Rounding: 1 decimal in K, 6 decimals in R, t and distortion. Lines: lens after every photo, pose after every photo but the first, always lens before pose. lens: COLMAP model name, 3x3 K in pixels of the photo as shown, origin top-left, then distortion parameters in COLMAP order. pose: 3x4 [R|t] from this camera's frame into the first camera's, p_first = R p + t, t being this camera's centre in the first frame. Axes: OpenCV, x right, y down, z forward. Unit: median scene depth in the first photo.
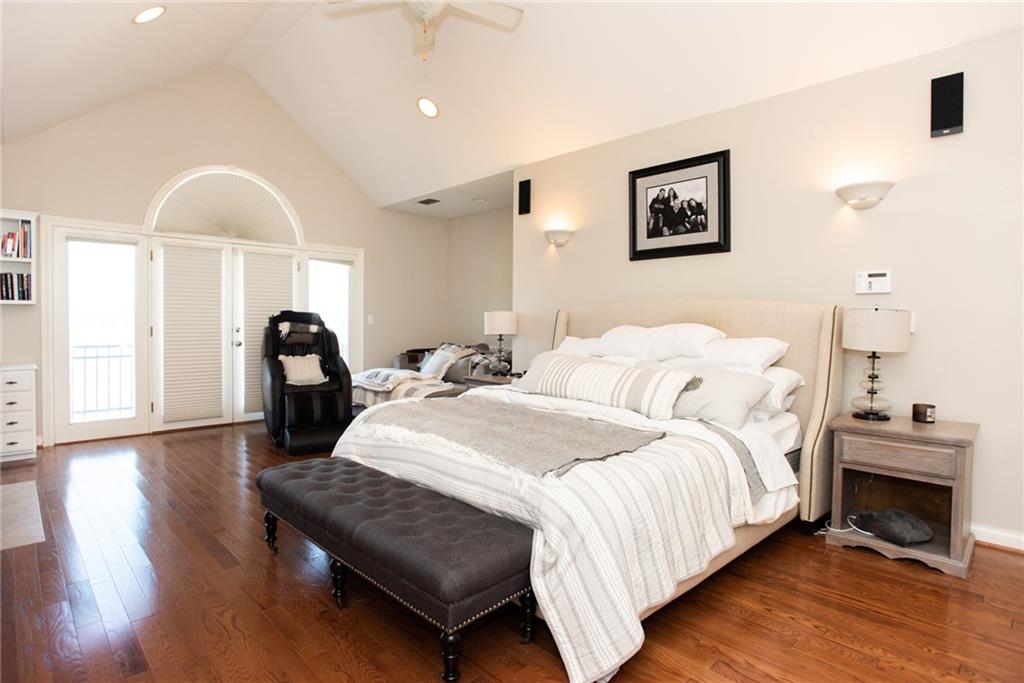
lens RADIAL K [[503.6, 0, 512.0], [0, 503.6, 341.5], [0, 0, 1]] dist [-0.000011, 0.000452]
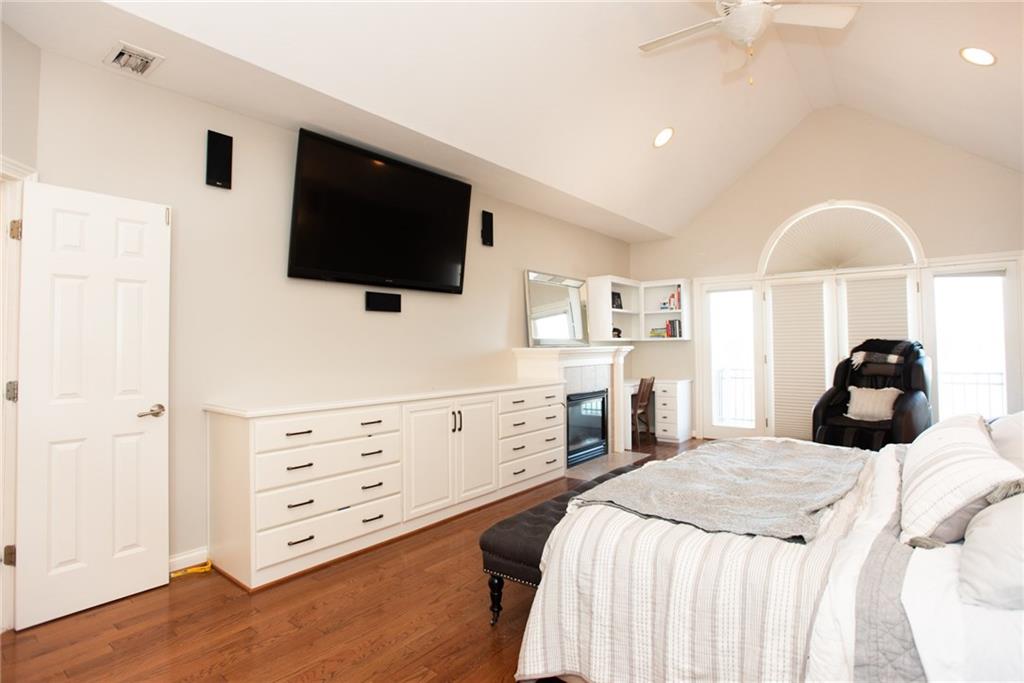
lens RADIAL K [[516.5, 0, 512.0], [0, 516.5, 341.5], [0, 0, 1]] dist [-0.075745, 0.000320]
pose [[0.128318, -0.016112, -0.991602, 0.378075], [-0.036128, 0.999128, -0.020909, -0.013825], [0.991075, 0.038508, 0.127624, 0.231849]]
